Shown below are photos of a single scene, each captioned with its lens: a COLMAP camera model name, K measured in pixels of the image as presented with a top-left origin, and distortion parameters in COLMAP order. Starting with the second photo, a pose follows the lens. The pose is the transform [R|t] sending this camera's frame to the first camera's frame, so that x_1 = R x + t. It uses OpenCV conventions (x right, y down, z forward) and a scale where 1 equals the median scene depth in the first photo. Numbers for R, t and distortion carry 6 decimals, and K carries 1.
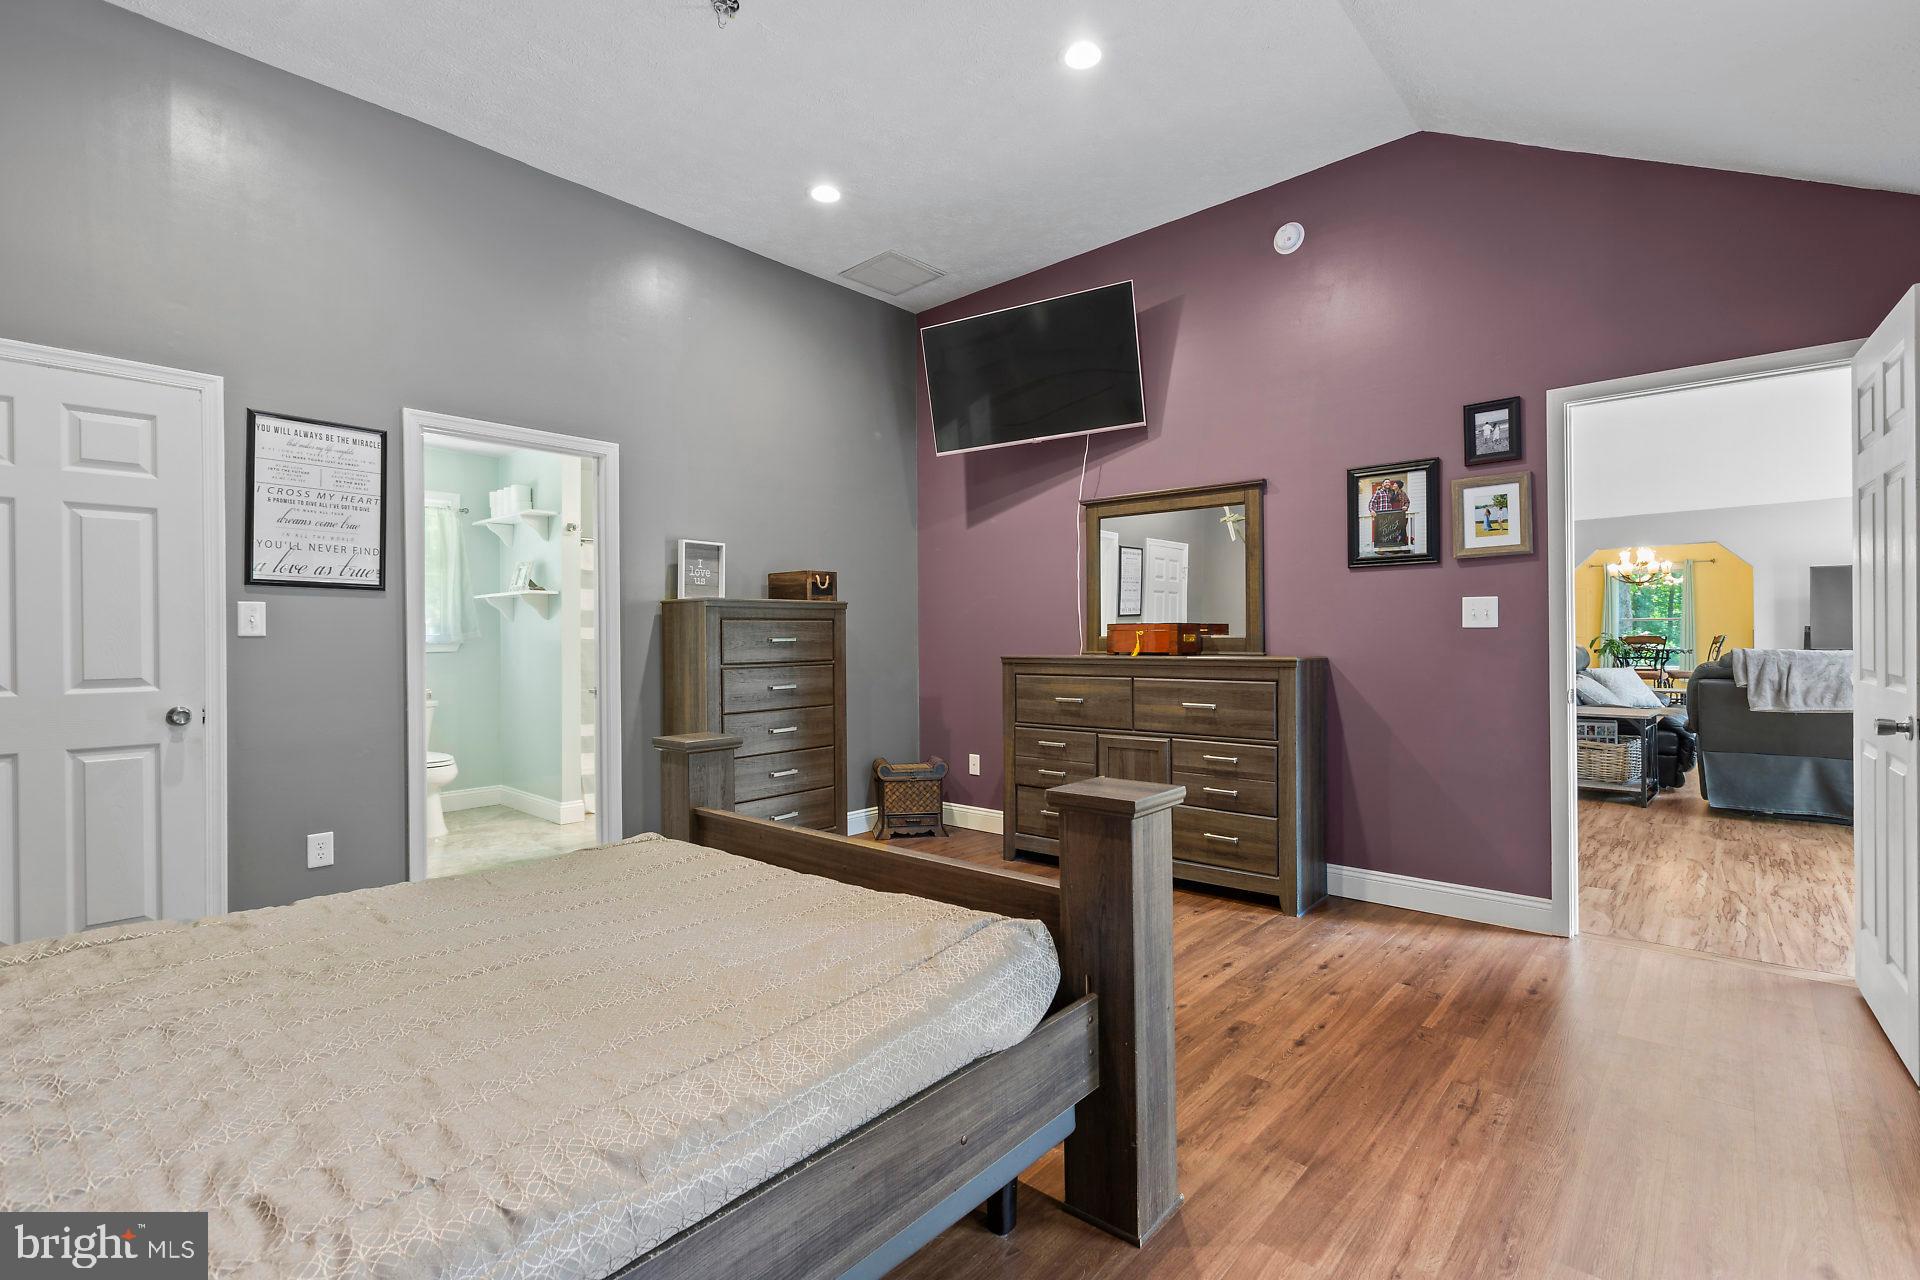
lens RADIAL K [[875.5, 0, 971.5], [0, 875.5, 627.2], [0, 0, 1]] dist [0.000854, -0.000122]
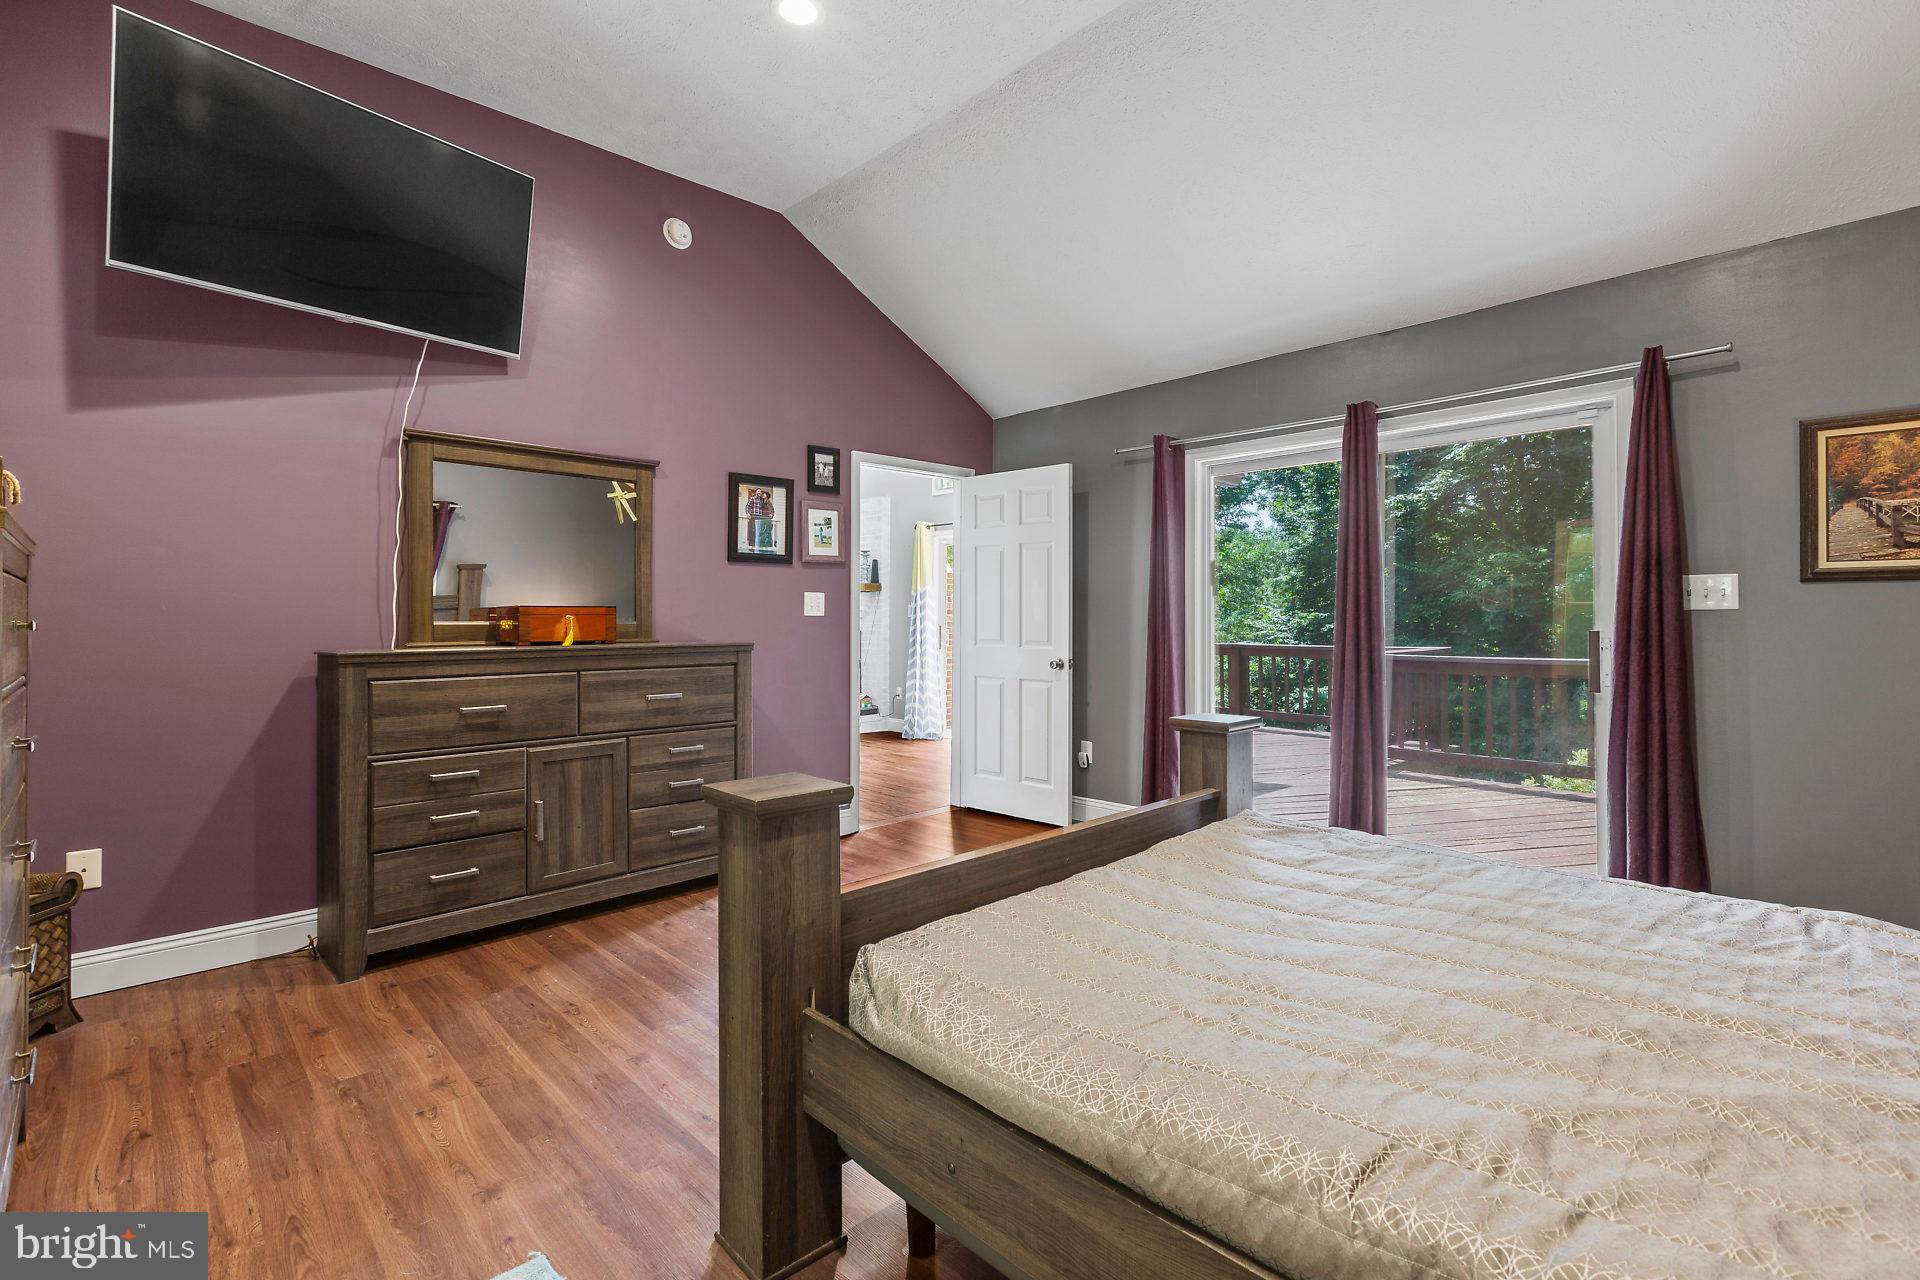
lens RADIAL K [[878.8, 0, 996.8], [0, 878.8, 602.2], [0, 0, 1]] dist [0.001719, 0.000463]
pose [[0.072332, 0.028366, 0.996977, -0.684537], [-0.005983, 0.999590, -0.028006, 0.014374], [-0.997363, -0.003939, 0.072472, 0.608378]]
